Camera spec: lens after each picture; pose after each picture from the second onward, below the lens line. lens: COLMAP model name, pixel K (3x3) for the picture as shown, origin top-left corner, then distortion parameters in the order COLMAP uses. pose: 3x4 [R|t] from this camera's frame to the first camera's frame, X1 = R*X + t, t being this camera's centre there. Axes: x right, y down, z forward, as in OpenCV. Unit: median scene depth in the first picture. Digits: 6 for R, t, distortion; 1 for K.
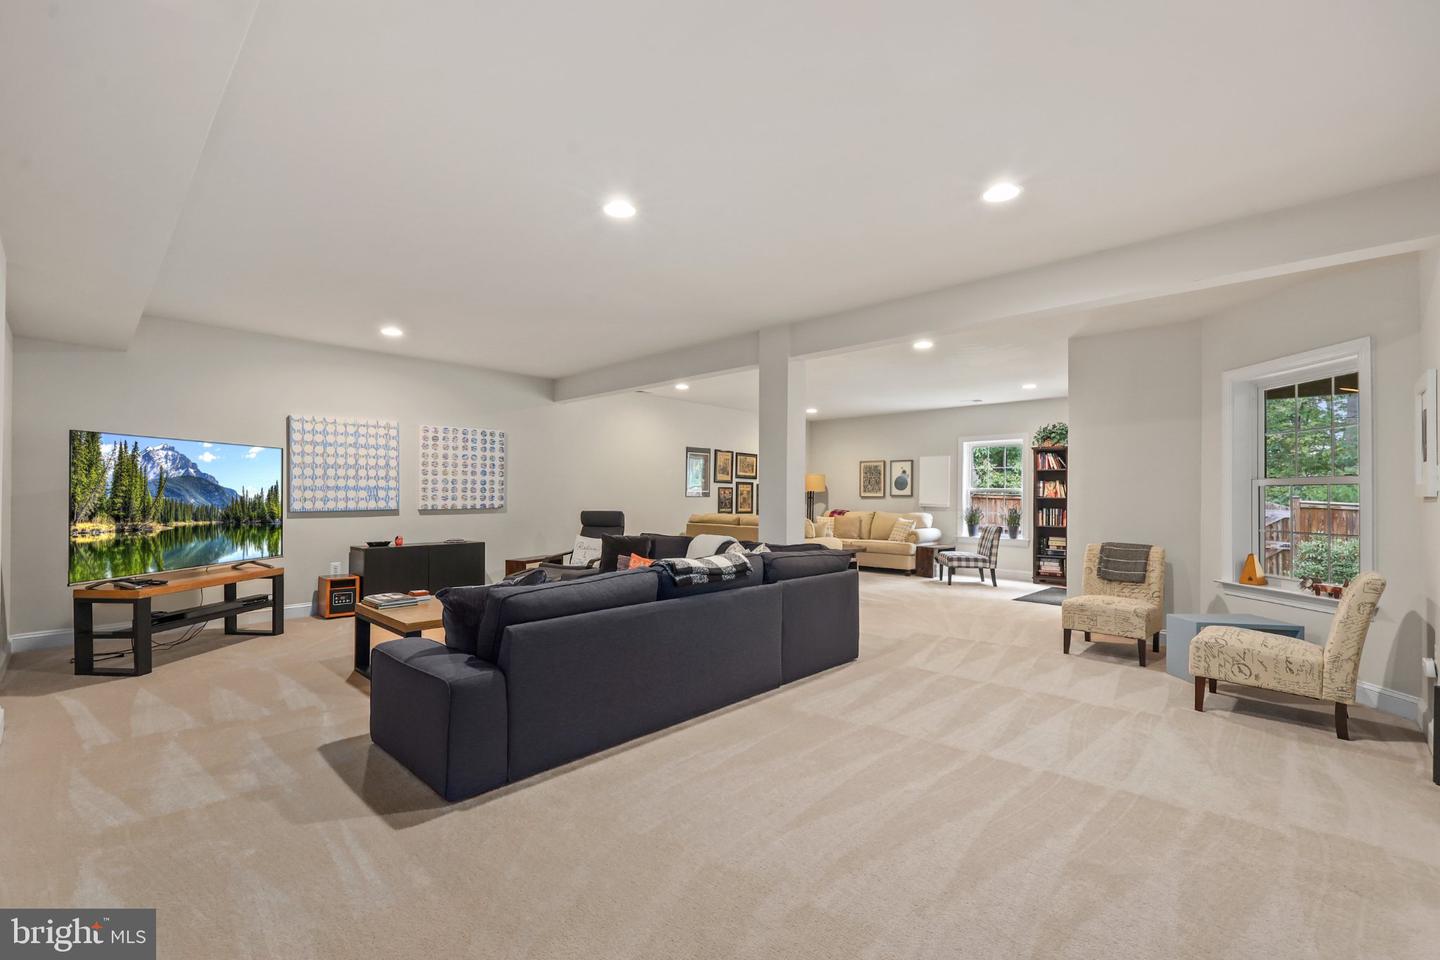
lens RADIAL K [[617.0, 0, 719.4], [0, 617.0, 490.6], [0, 0, 1]] dist [0.003932, -0.000409]
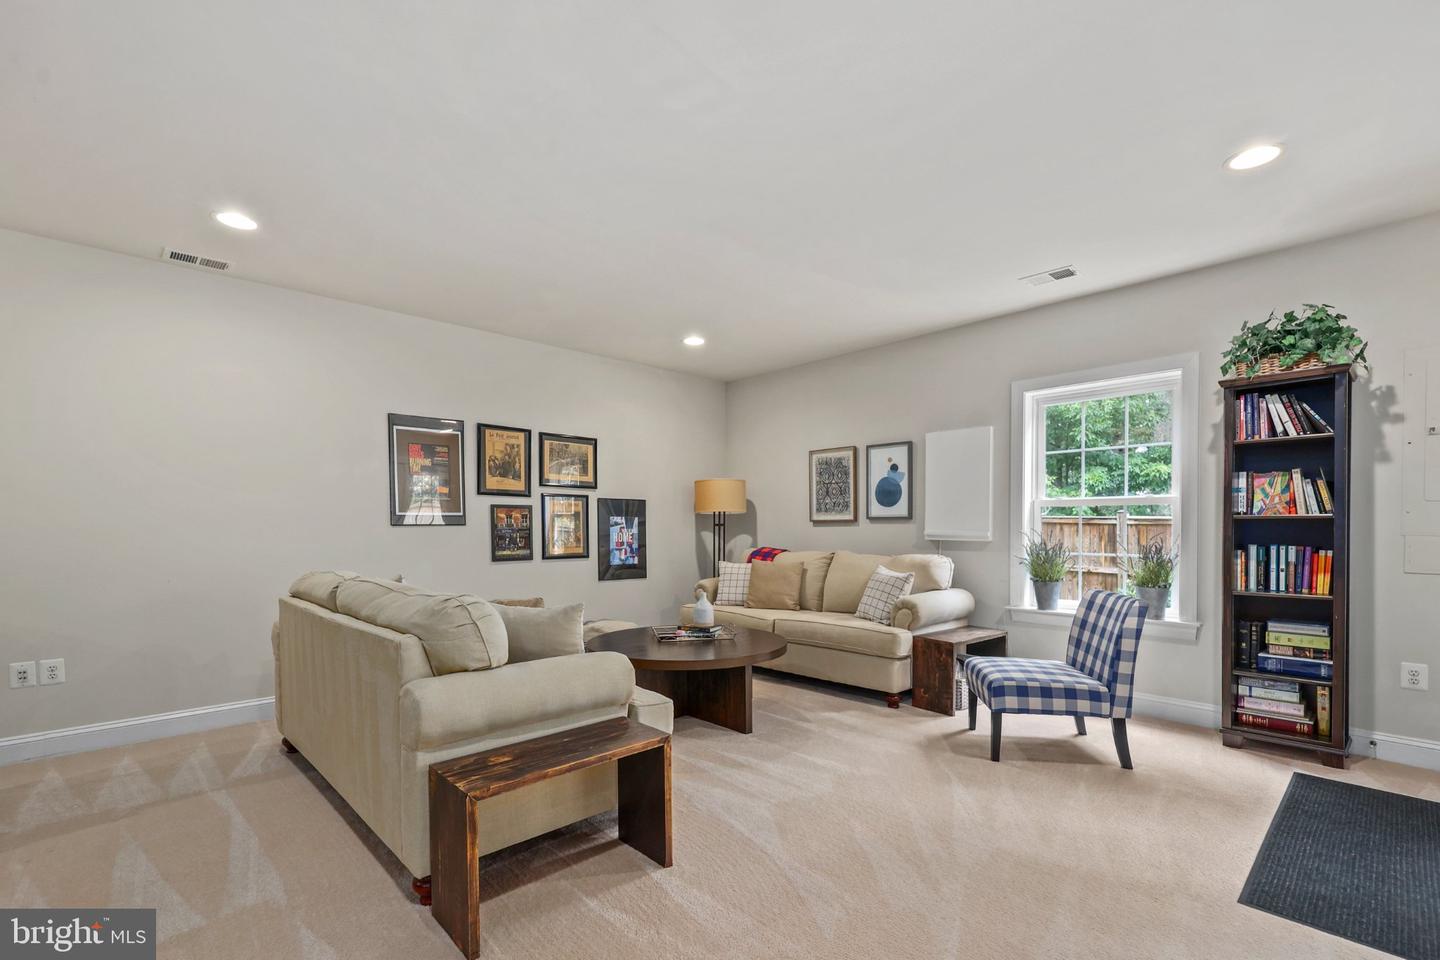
lens RADIAL K [[617.0, 0, 724.8], [0, 617.0, 531.8], [0, 0, 1]] dist [0.003932, -0.000409]
pose [[0.998892, -0.012182, -0.045458, 0.201665], [0.013099, 0.999716, 0.019921, 0.008239], [0.045203, -0.020495, 0.998768, 0.549905]]
